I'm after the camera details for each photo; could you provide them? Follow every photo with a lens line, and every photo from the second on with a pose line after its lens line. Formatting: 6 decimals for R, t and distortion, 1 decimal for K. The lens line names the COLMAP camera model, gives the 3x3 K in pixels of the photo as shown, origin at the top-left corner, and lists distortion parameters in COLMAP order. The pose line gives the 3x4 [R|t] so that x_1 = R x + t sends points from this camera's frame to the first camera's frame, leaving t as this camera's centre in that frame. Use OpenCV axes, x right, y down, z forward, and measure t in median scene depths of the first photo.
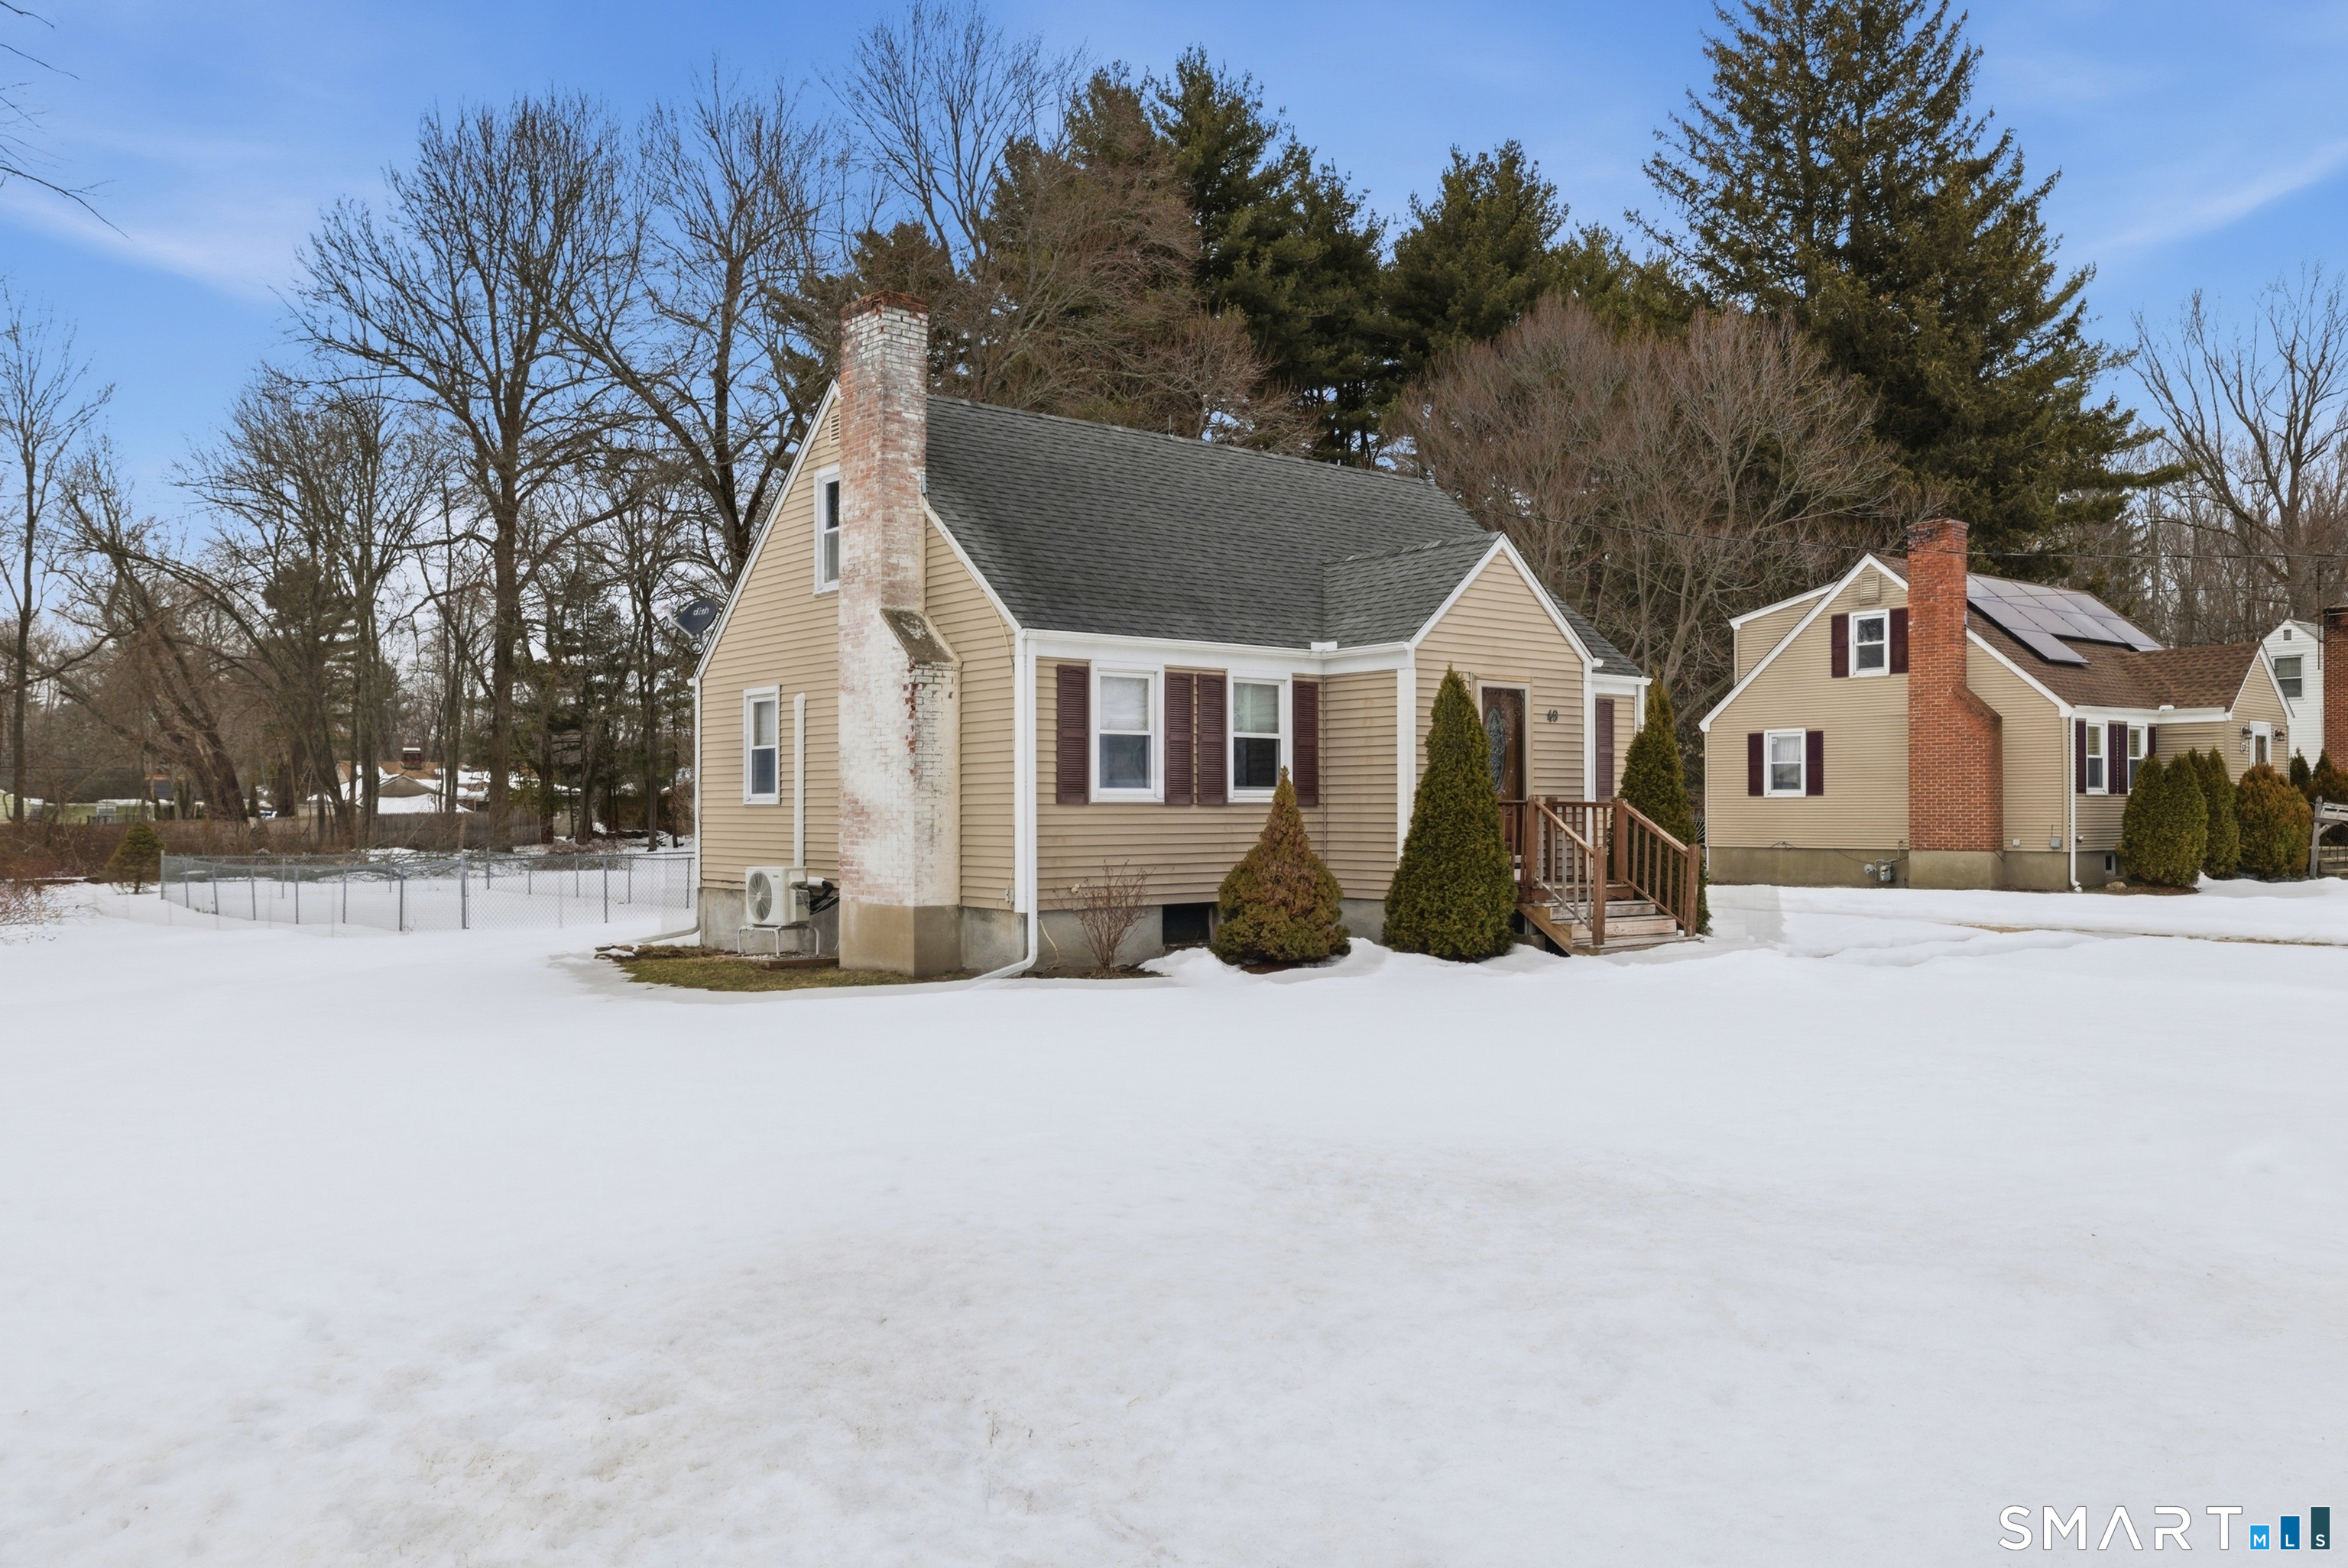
lens RADIAL K [[1683.2, 0, 1174.0], [0, 1683.2, 784.0], [0, 0, 1]] dist [-0.002768, -0.000207]
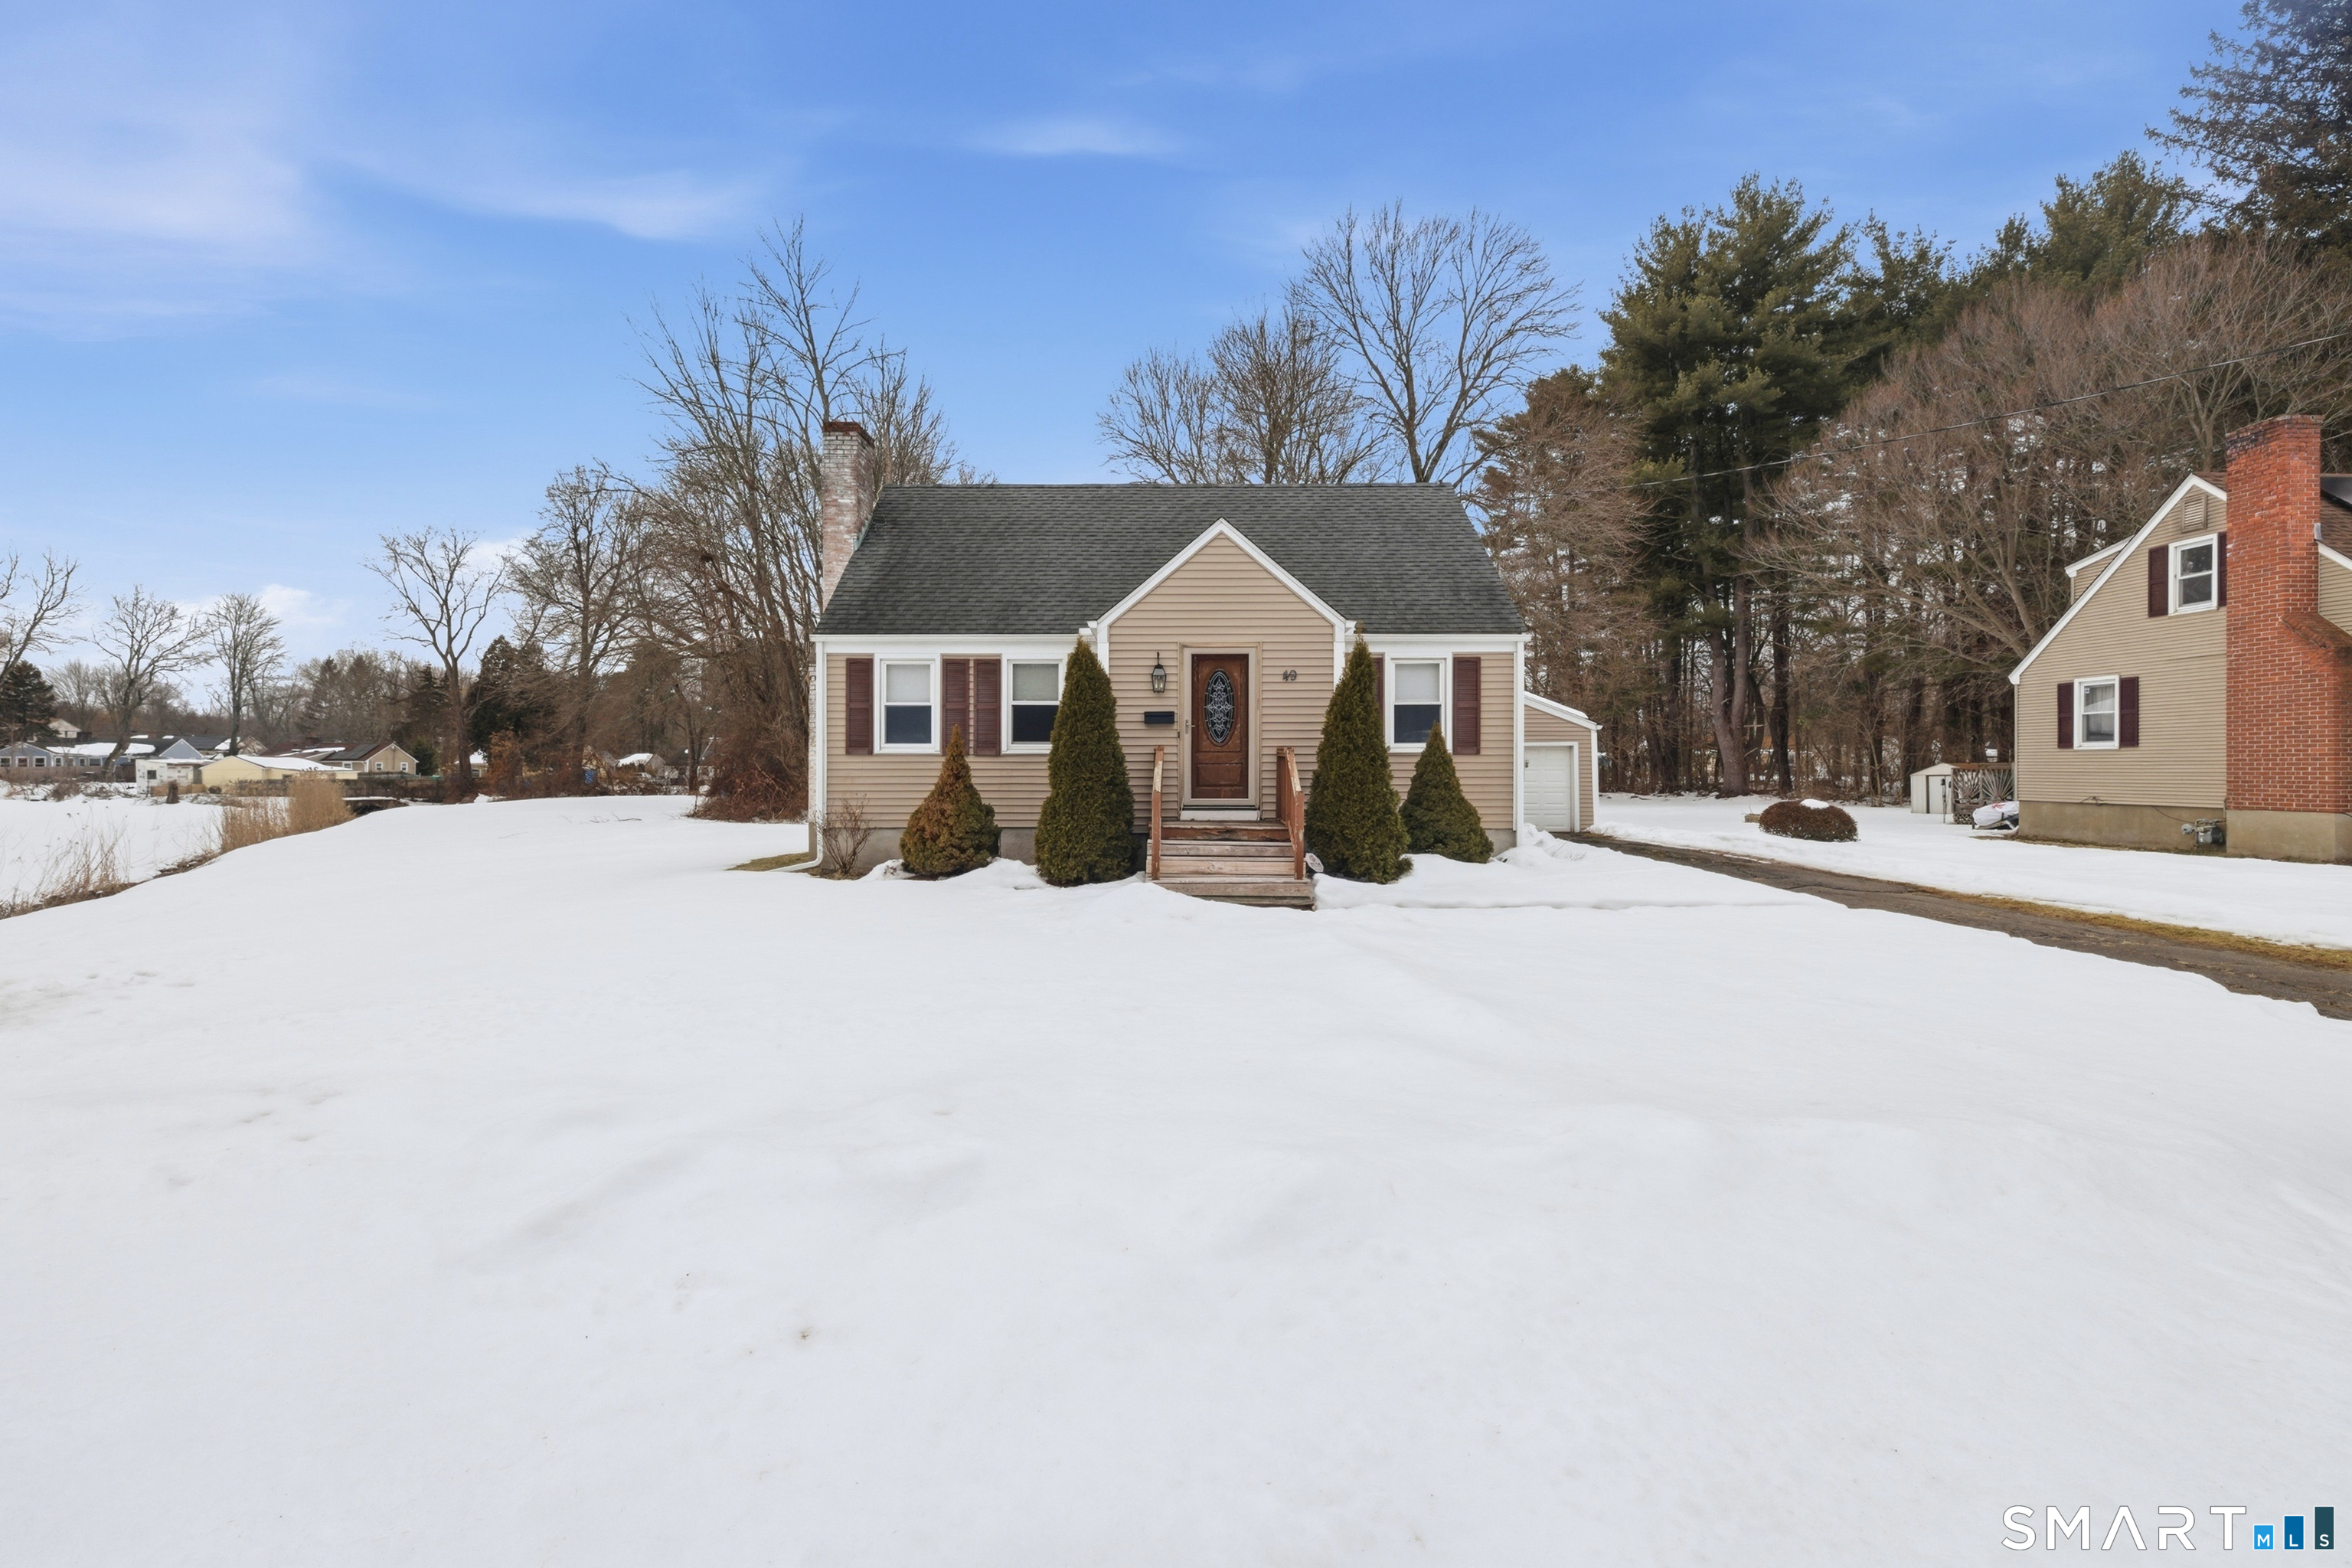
lens RADIAL K [[989.8, 0, 1175.9], [0, 989.8, 769.9], [0, 0, 1]] dist [0.013882, -0.007098]
pose [[0.773534, 0.005430, -0.633732, 0.344460], [0.007618, 0.999811, 0.017865, 0.005767], [0.633709, -0.018647, 0.773347, 0.261065]]
